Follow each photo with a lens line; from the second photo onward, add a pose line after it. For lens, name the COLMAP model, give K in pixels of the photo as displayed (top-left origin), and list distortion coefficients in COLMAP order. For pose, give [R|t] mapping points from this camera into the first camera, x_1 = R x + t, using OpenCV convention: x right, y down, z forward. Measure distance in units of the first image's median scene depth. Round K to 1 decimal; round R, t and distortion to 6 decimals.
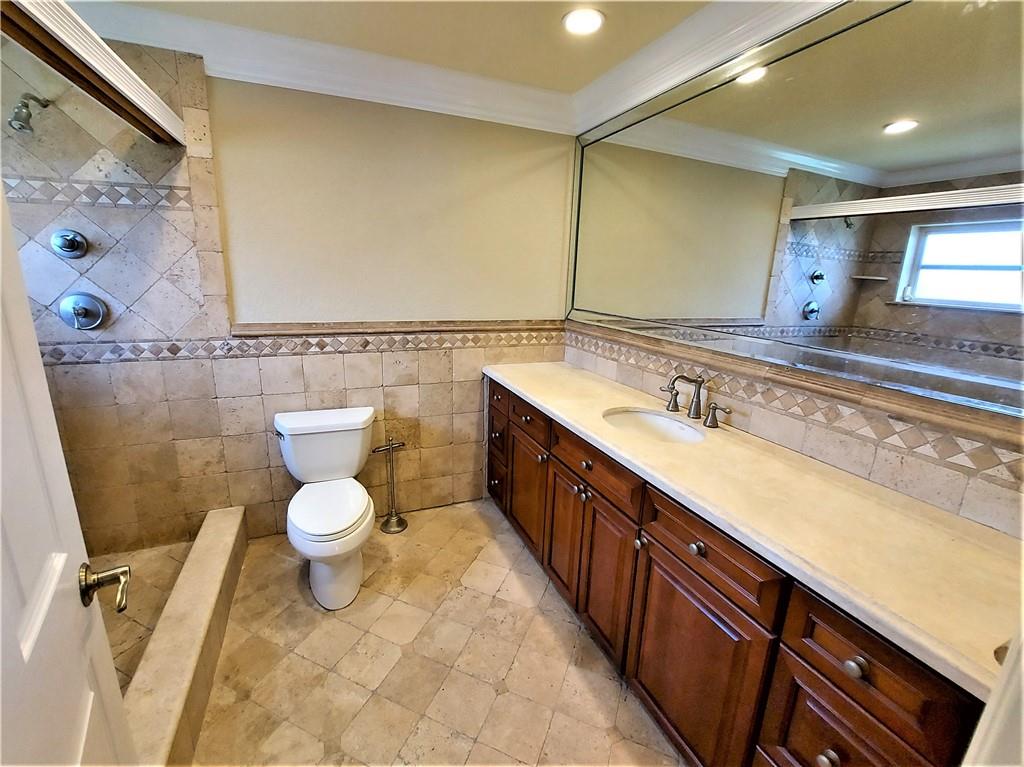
lens RADIAL K [[421.4, 0, 500.3], [0, 421.4, 375.2], [0, 0, 1]] dist [-0.024708, -0.000173]
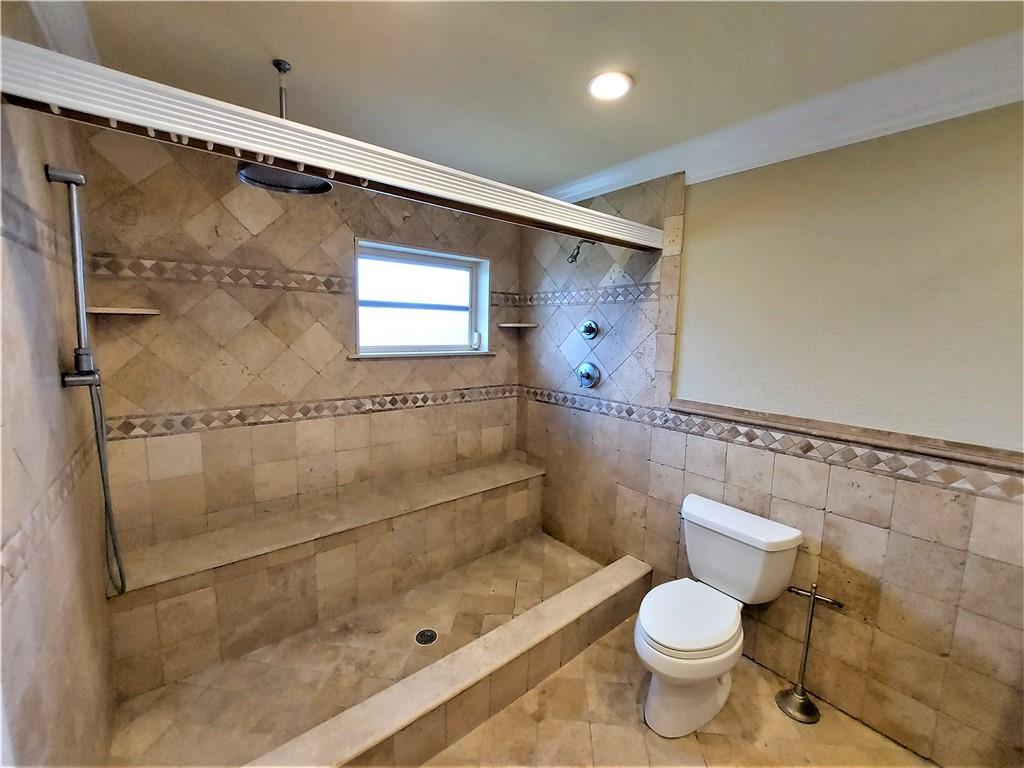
lens RADIAL K [[407.4, 0, 512.7], [0, 407.4, 375.8], [0, 0, 1]] dist [-0.021445, -0.000039]
pose [[0.293093, 0.084913, -0.952306, 0.235603], [-0.233868, 0.972157, 0.014705, -0.097661], [0.927040, 0.218404, 0.304790, 0.276903]]
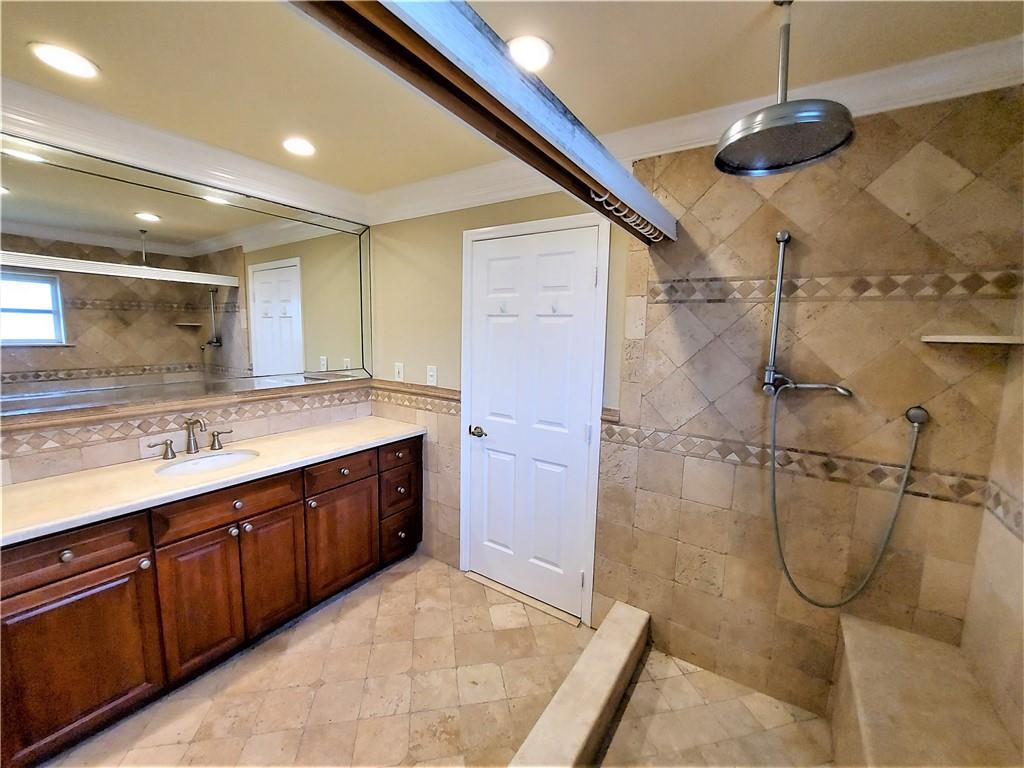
lens RADIAL K [[421.4, 0, 500.3], [0, 421.4, 375.7], [0, 0, 1]] dist [-0.024708, -0.000173]
pose [[-0.542140, -0.137494, 0.828963, -0.859552], [0.157811, 0.952308, 0.261161, -0.247475], [-0.825336, 0.272406, -0.494586, 0.674248]]
